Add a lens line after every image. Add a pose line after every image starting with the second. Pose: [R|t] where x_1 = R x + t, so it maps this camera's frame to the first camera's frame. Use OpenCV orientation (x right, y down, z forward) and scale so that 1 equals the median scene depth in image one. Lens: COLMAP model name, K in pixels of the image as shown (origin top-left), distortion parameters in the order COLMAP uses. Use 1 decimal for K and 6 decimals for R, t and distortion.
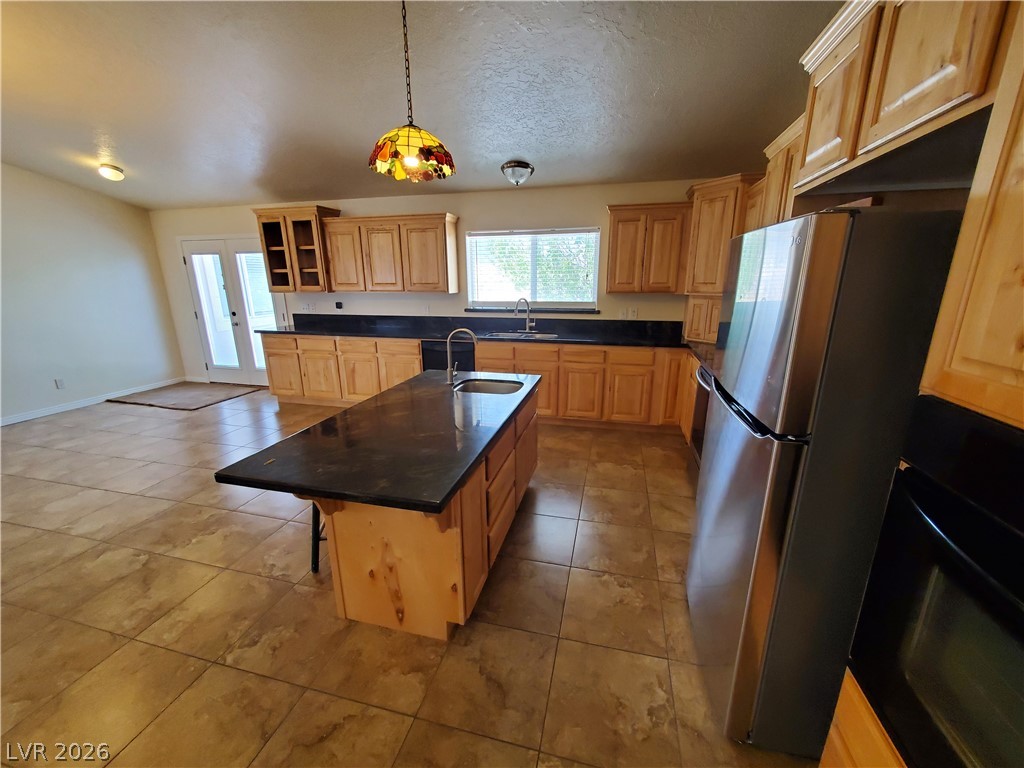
lens RADIAL K [[399.5, 0, 518.5], [0, 399.5, 388.2], [0, 0, 1]] dist [-0.003944, -0.000350]
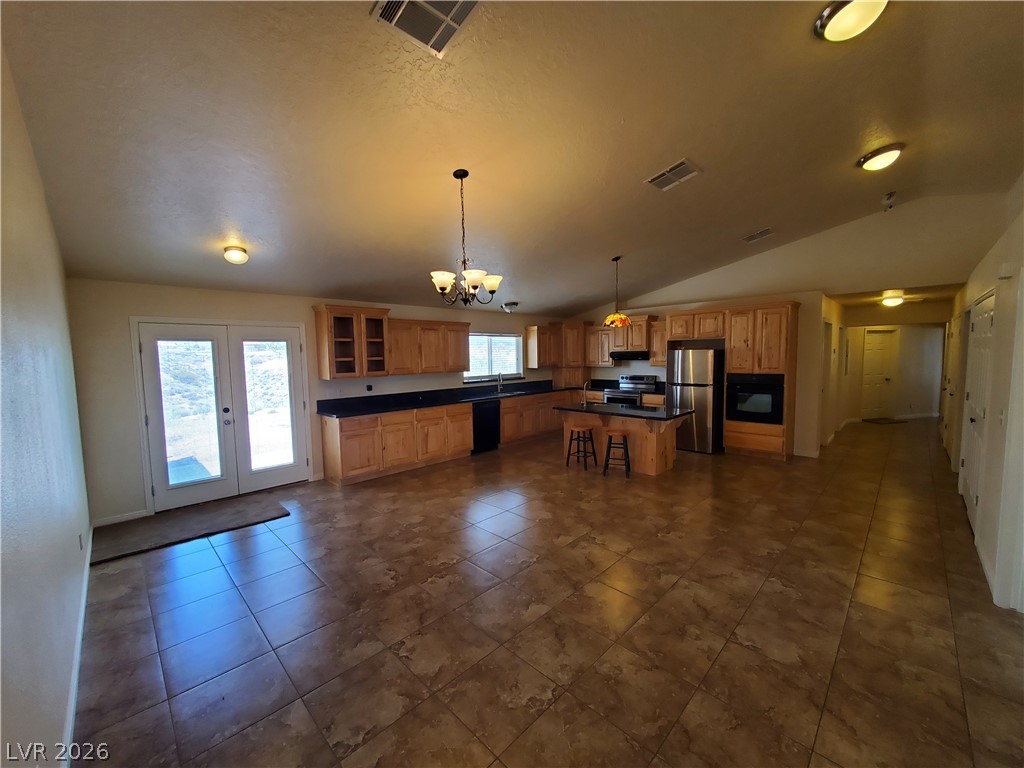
lens RADIAL K [[399.5, 0, 513.0], [0, 399.5, 390.2], [0, 0, 1]] dist [-0.003944, -0.000350]
pose [[0.517918, -0.080355, 0.851648, -1.359517], [0.244491, 0.967954, -0.057355, -0.040983], [-0.819747, 0.237925, 0.520967, 0.085790]]
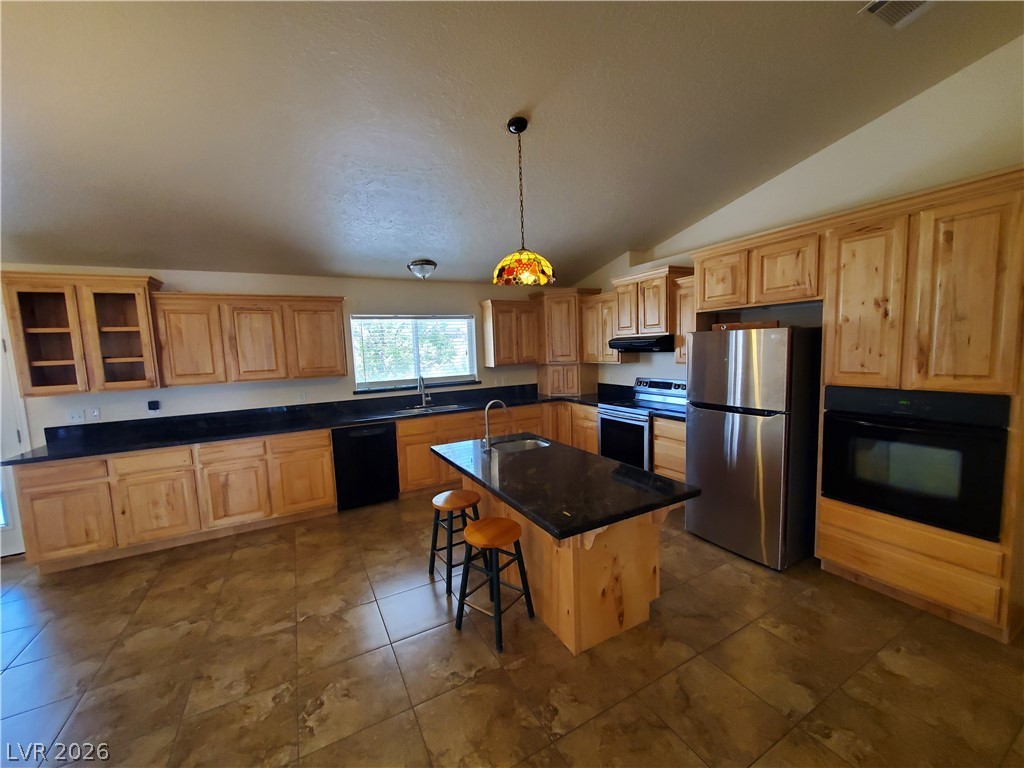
lens RADIAL K [[399.5, 0, 515.2], [0, 399.5, 388.6], [0, 0, 1]] dist [-0.003944, -0.000350]
pose [[0.737527, -0.093643, 0.668793, -0.503799], [0.214015, 0.971703, -0.099954, -0.029218], [-0.640509, 0.216851, 0.736698, 0.052193]]
